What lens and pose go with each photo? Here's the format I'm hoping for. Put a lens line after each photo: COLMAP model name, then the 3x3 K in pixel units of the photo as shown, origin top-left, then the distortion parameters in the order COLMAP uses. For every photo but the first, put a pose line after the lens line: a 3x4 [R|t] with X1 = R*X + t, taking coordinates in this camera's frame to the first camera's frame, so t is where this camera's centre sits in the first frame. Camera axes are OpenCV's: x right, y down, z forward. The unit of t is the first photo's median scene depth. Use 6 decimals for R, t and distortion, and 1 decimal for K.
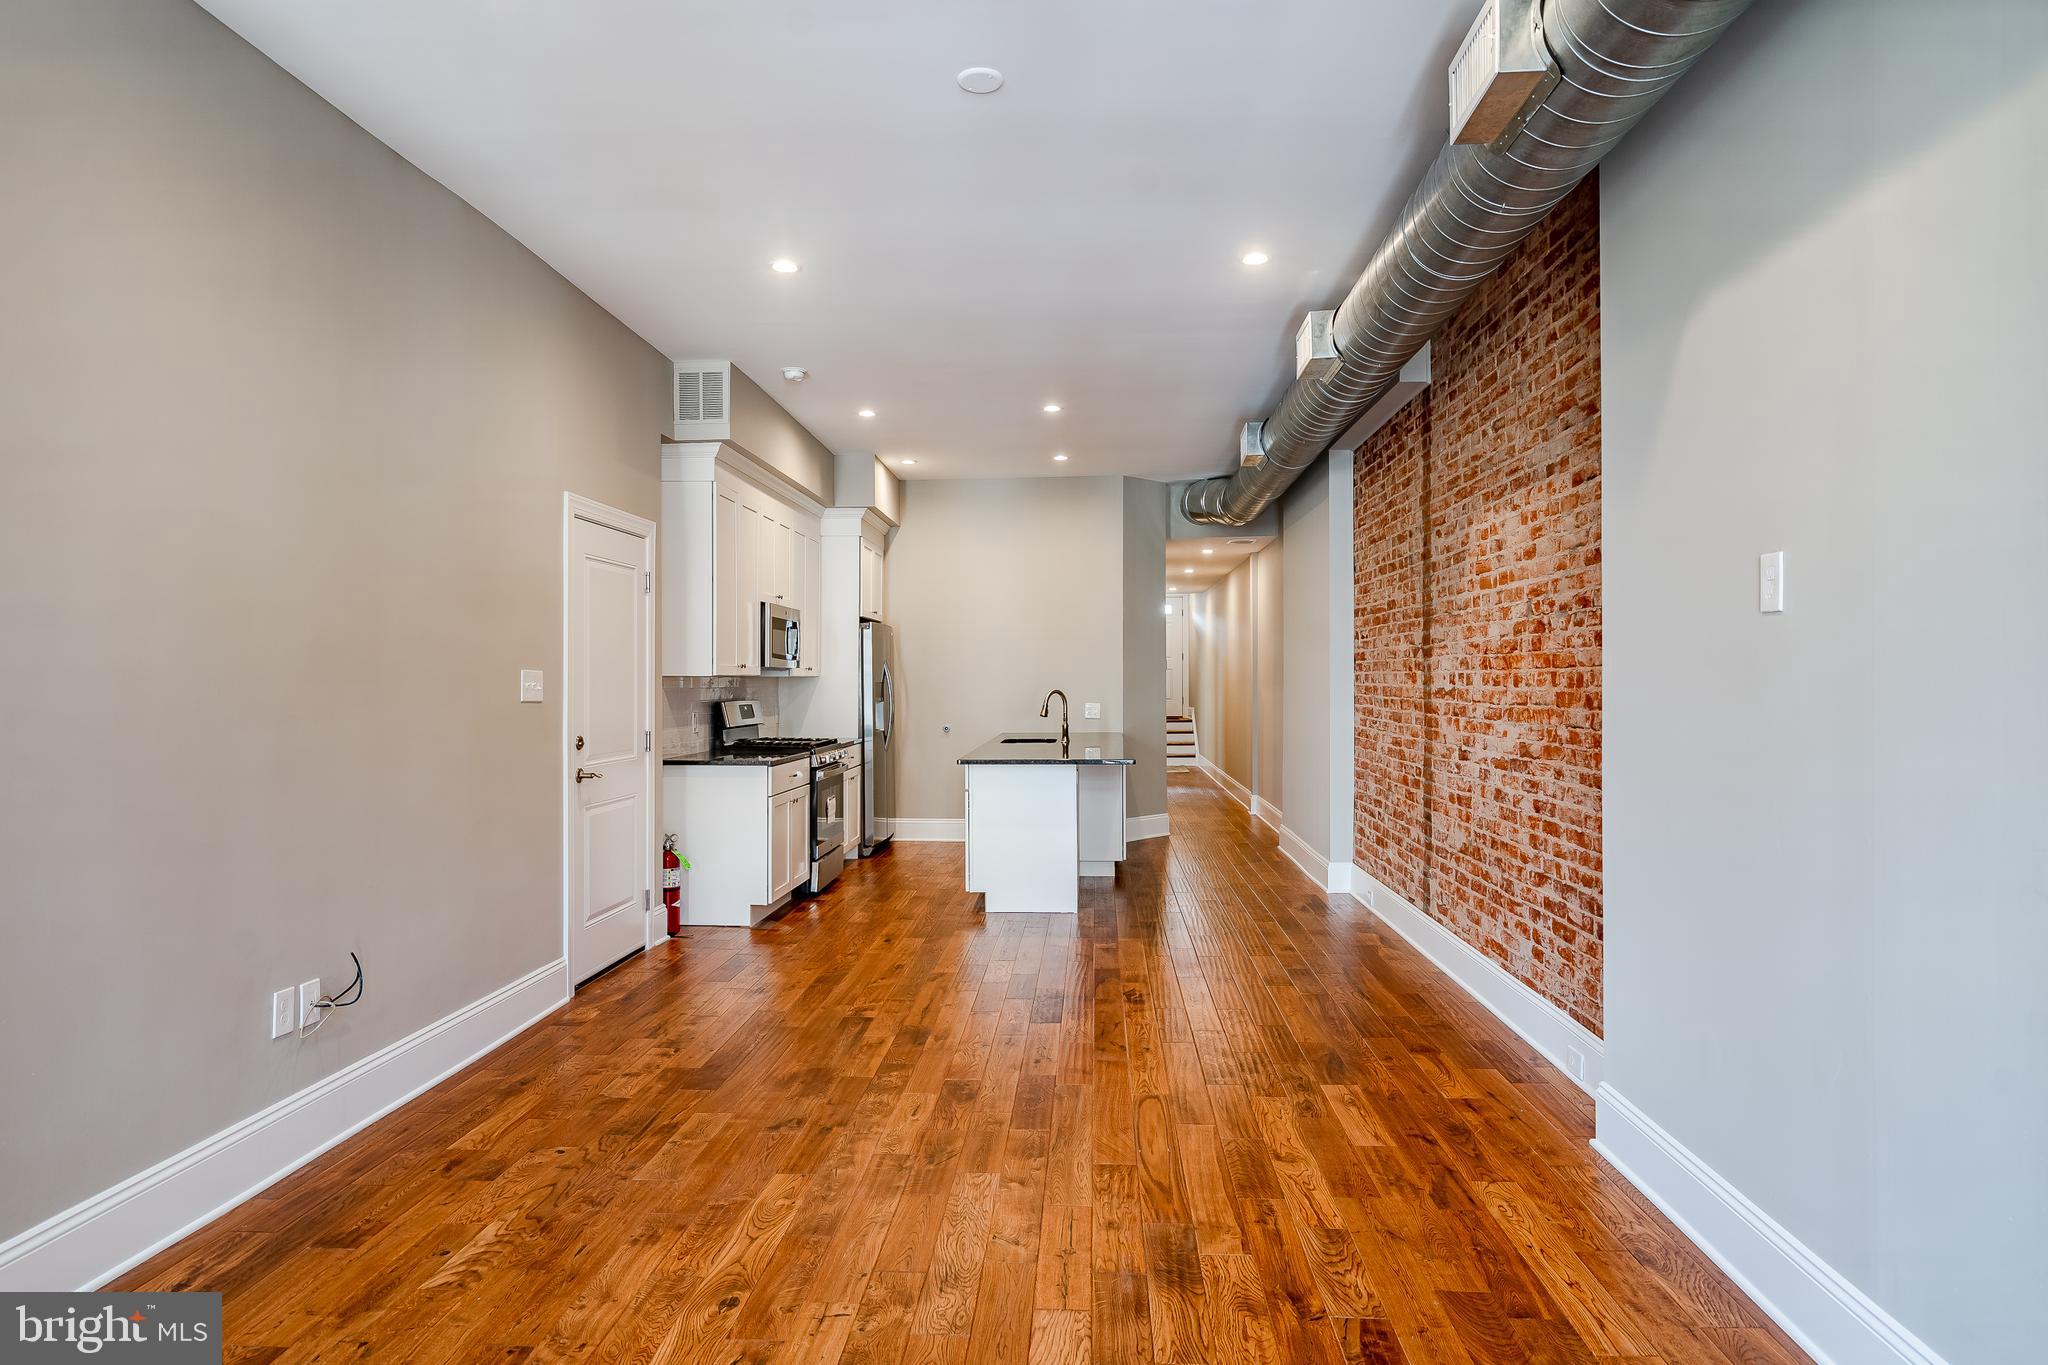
lens RADIAL K [[1136.7, 0, 1009.9], [0, 1136.7, 672.2], [0, 0, 1]] dist [0.002999, 0.002435]
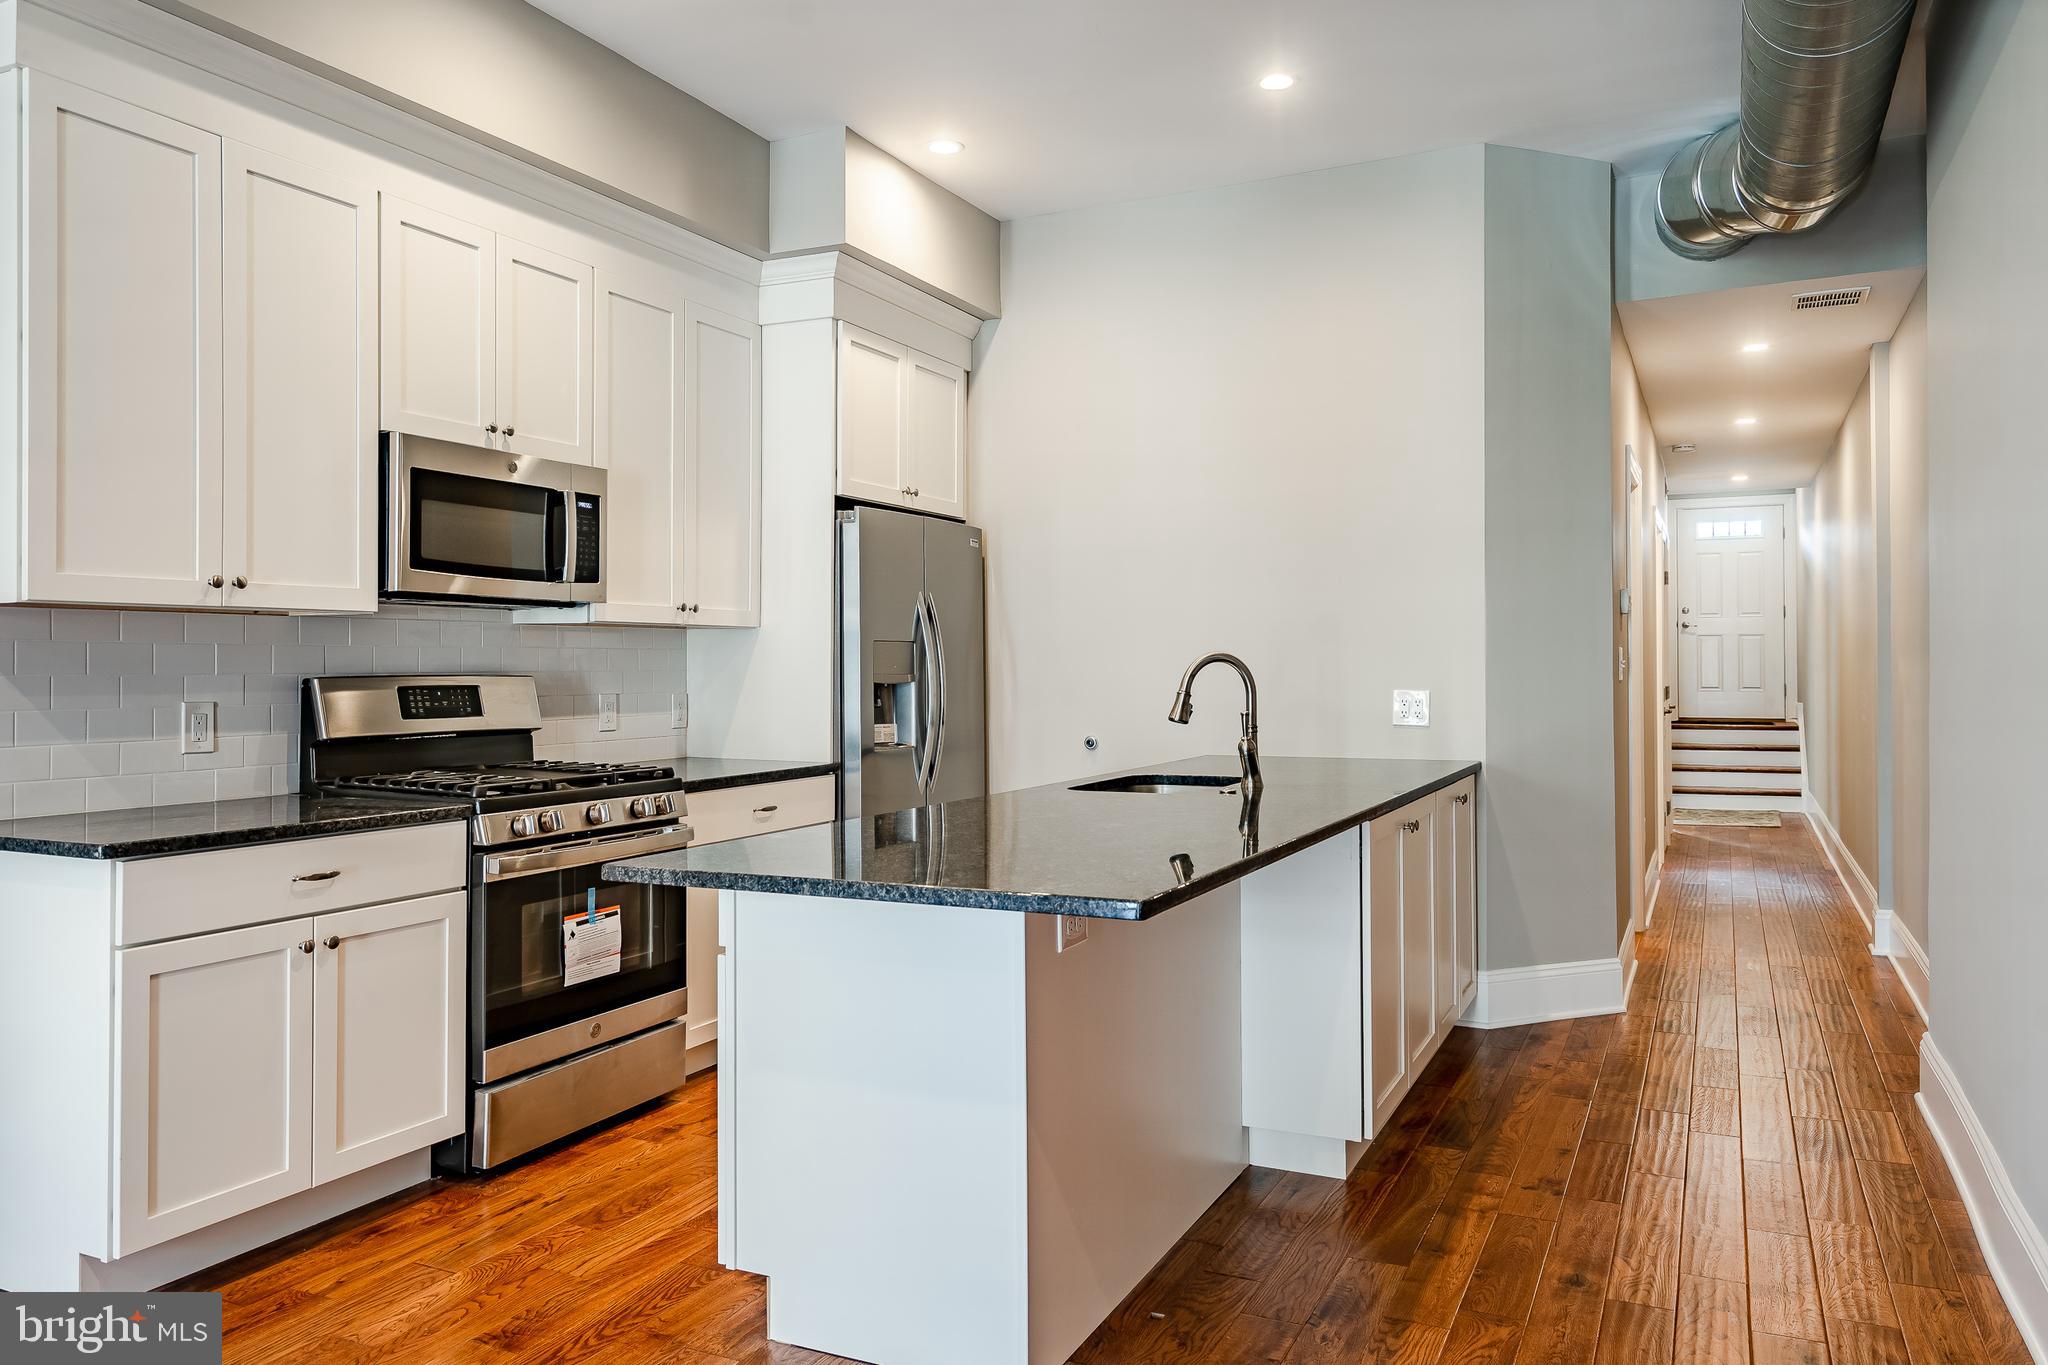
lens RADIAL K [[1432.4, 0, 1022.3], [0, 1432.4, 638.2], [0, 0, 1]] dist [0.007018, 0.001689]
pose [[0.930502, -0.006025, -0.366237, 0.209223], [0.002017, 0.999934, -0.011326, 0.021524], [0.366281, 0.009800, 0.930453, 0.707752]]
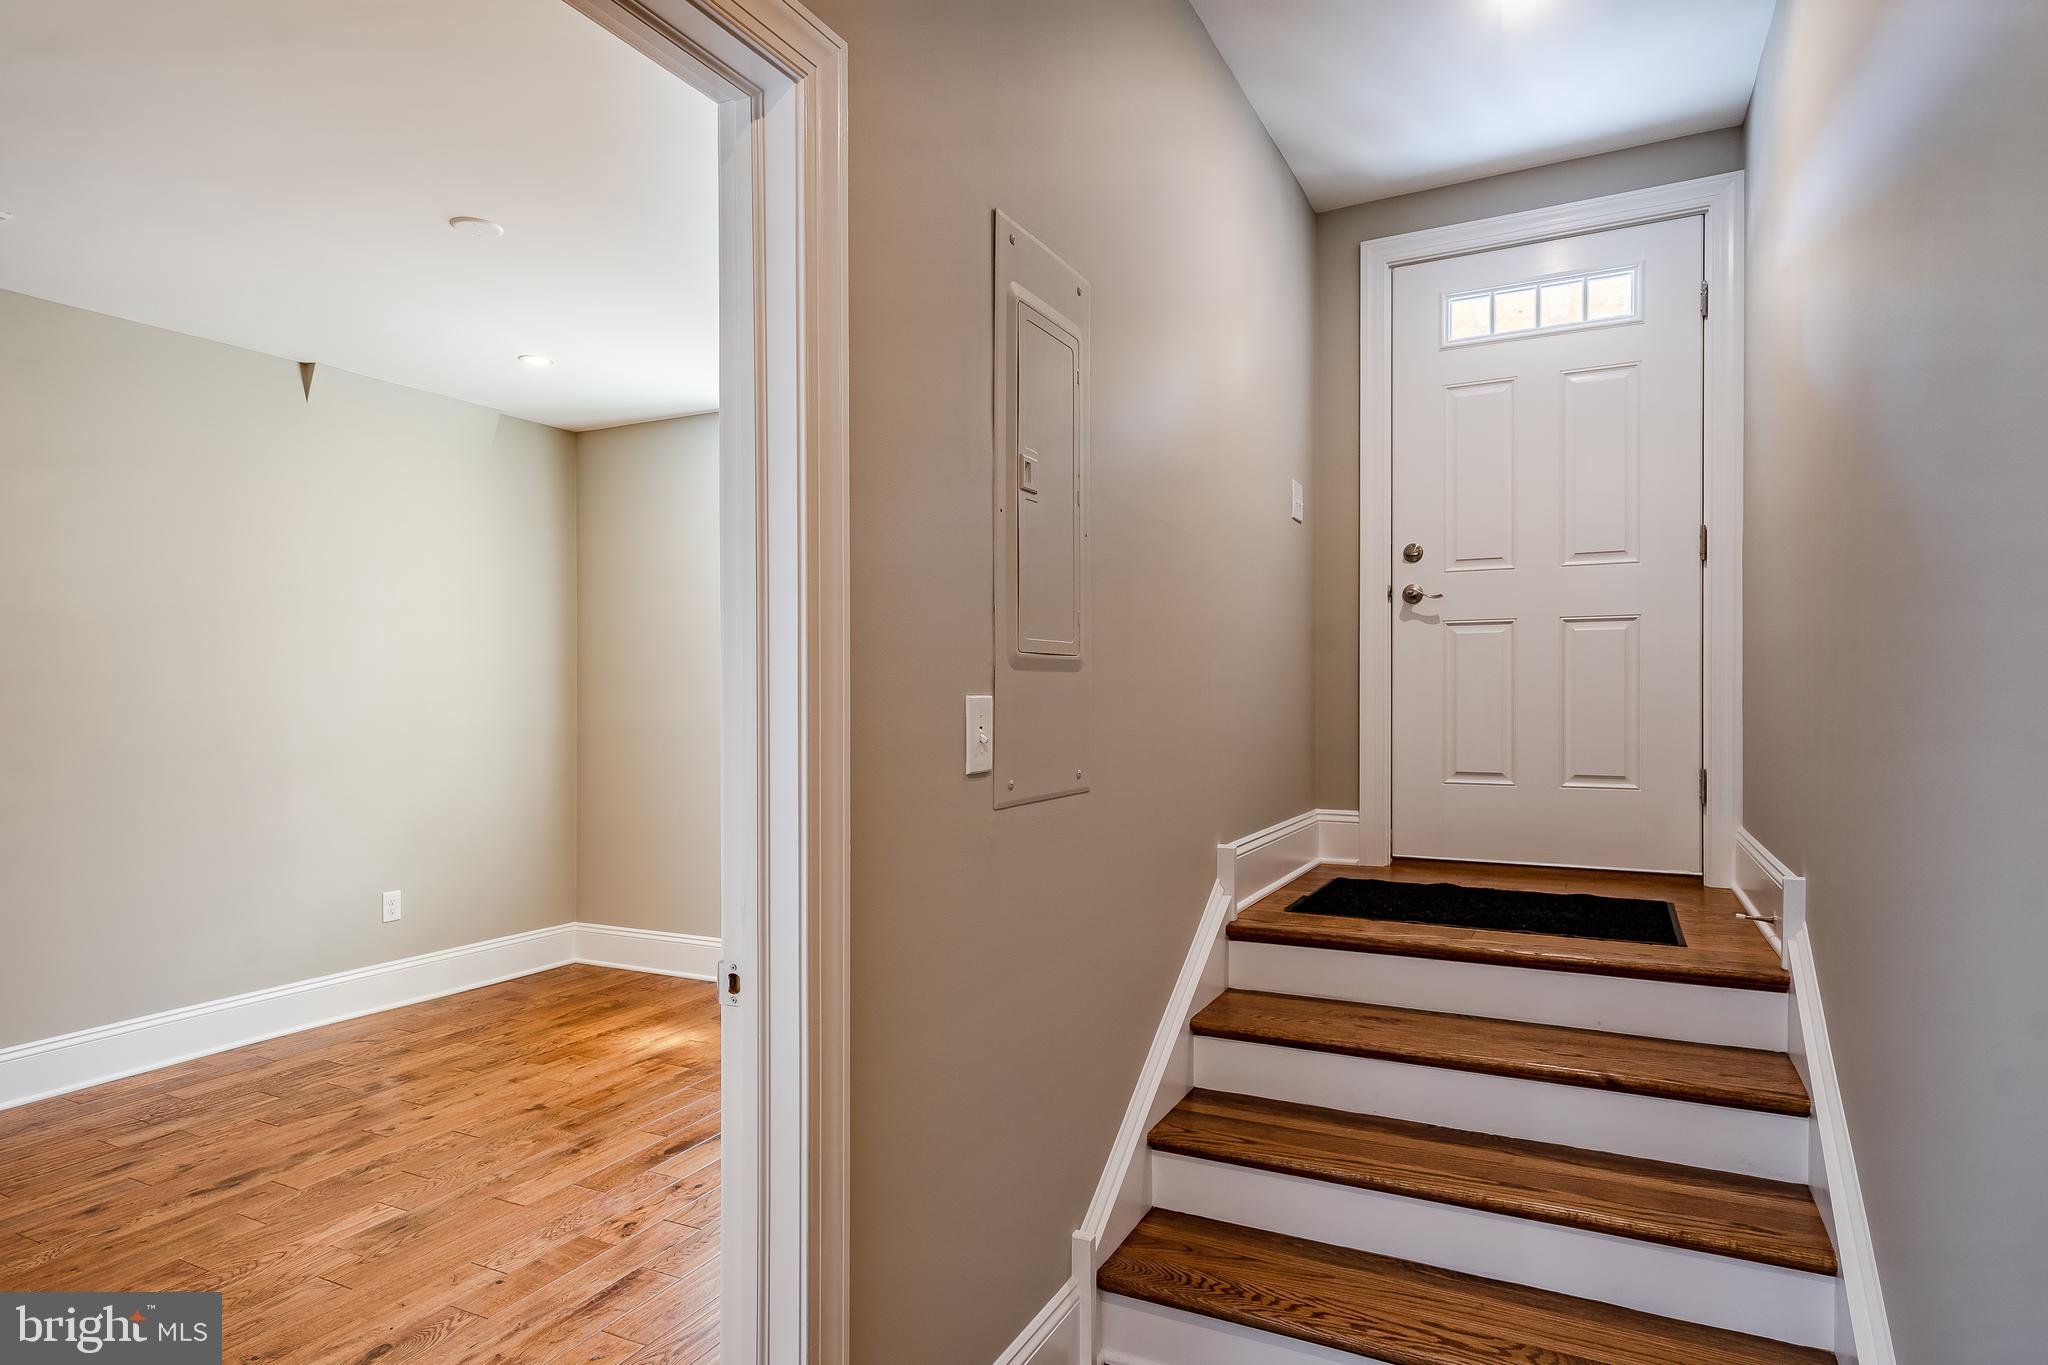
lens RADIAL K [[1136.7, 0, 1009.9], [0, 1136.7, 672.2], [0, 0, 1]] dist [0.002999, 0.002435]
pose [[0.921246, -0.005699, -0.388940, 0.405237], [0.002334, 0.999956, -0.009124, 0.025359], [0.388975, 0.007498, 0.921218, 2.659402]]
